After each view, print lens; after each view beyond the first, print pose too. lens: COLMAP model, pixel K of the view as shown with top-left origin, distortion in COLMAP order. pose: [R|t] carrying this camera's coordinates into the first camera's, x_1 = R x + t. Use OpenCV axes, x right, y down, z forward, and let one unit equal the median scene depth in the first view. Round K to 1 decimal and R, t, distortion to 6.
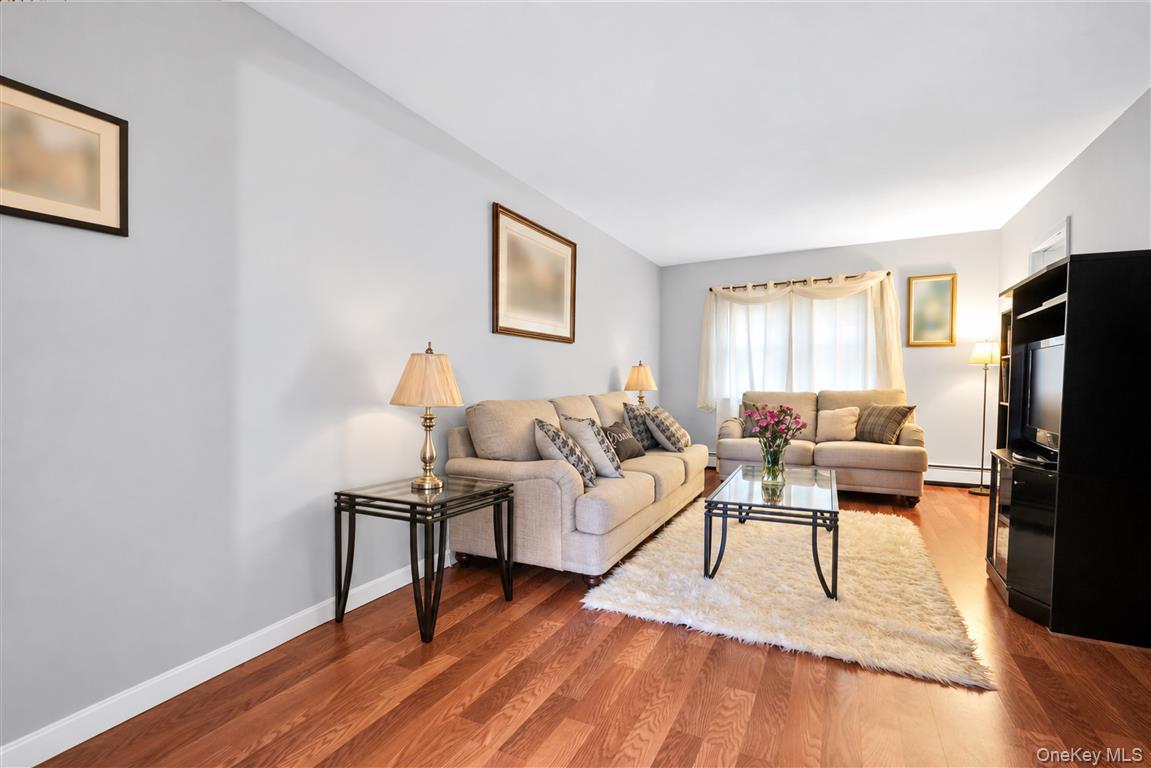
lens RADIAL K [[515.2, 0, 575.5], [0, 515.2, 384.0], [0, 0, 1]] dist [0.019364, 0.000157]
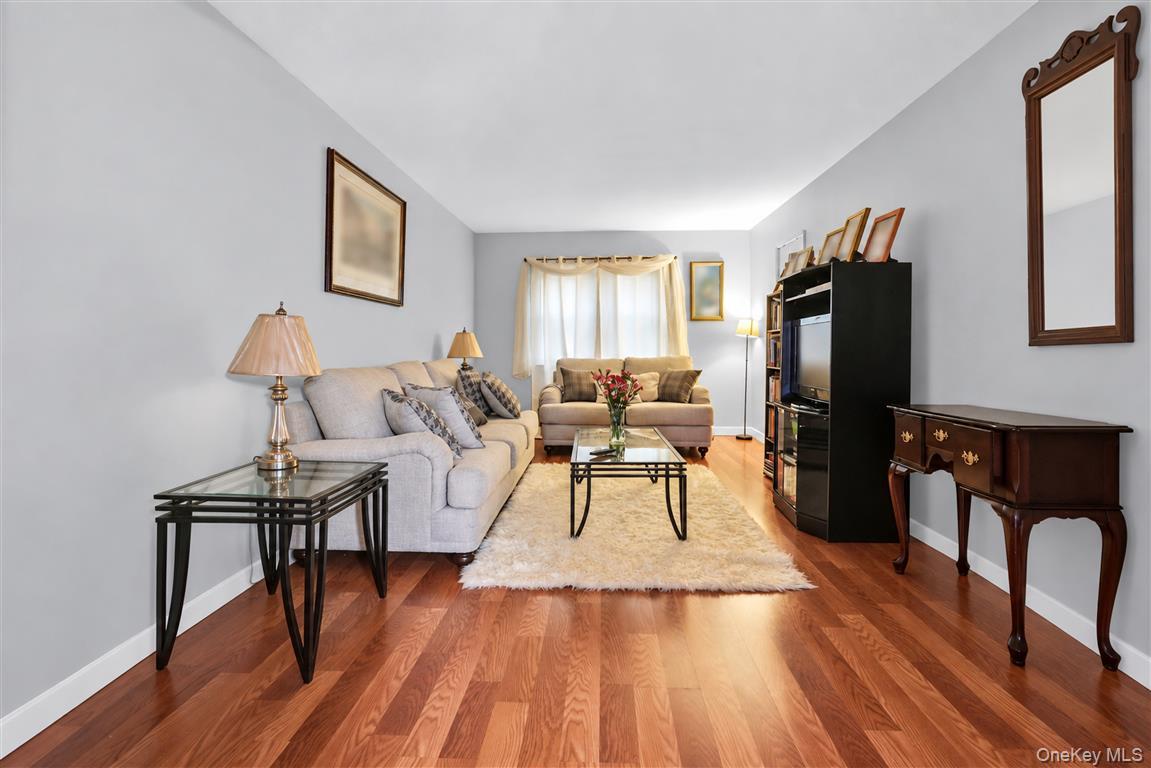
lens RADIAL K [[507.0, 0, 569.3], [0, 507.0, 368.9], [0, 0, 1]] dist [-0.014556, 0.000830]
pose [[0.914688, -0.012078, 0.403979, -0.130381], [-0.002876, 0.999334, 0.036390, -0.002954], [-0.404149, -0.034448, 0.914044, 0.063030]]
